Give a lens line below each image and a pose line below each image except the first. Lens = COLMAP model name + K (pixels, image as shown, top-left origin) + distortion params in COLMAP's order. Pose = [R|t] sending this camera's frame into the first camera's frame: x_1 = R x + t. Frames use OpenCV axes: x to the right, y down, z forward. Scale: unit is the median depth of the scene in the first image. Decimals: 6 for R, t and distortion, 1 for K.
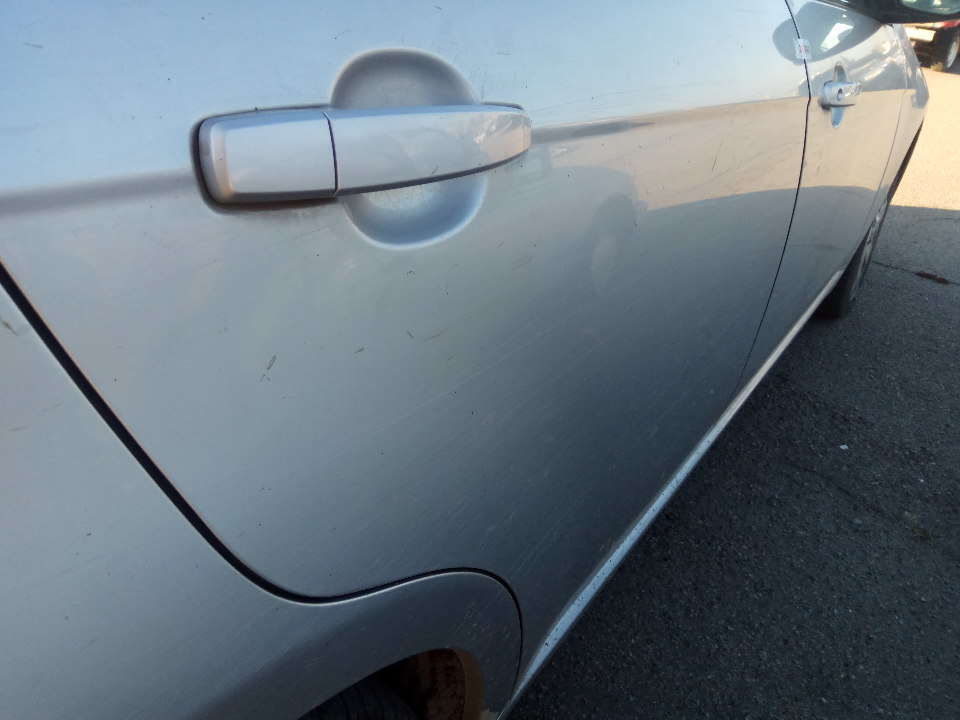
lens RADIAL K [[745.2, 0, 480.0], [0, 745.2, 360.0], [0, 0, 1]] dist [0.008360, -0.040362]
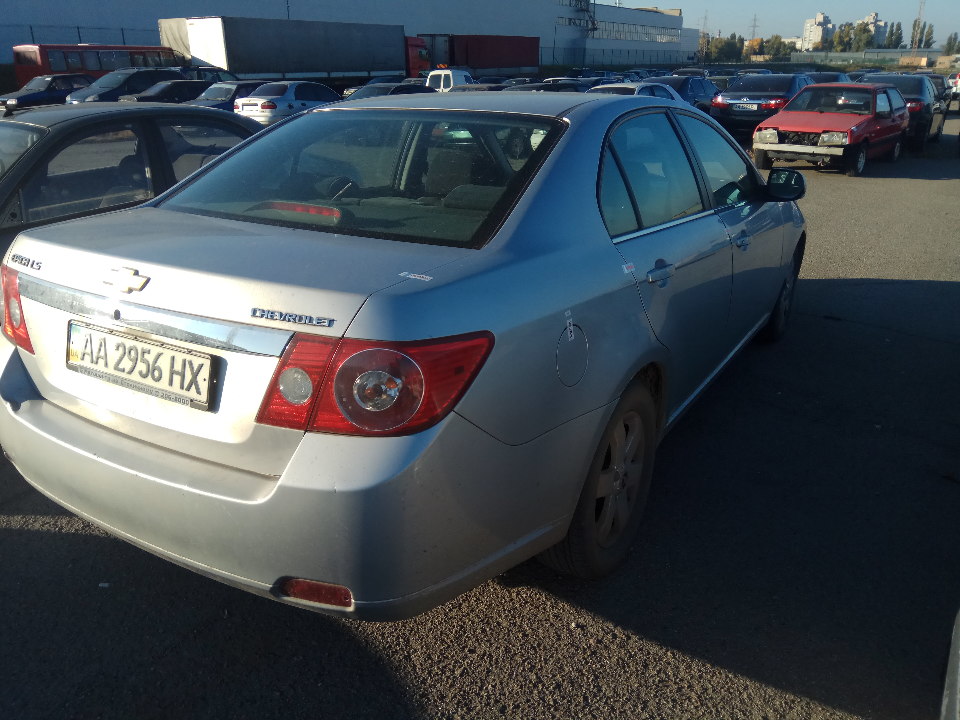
lens RADIAL K [[745.2, 0, 480.0], [0, 745.2, 360.0], [0, 0, 1]] dist [0.008360, -0.040362]
pose [[0.995630, -0.091097, 0.020542, -0.320988], [0.093131, 0.984801, -0.146607, 0.215003], [-0.006874, 0.147879, 0.988982, -0.903418]]
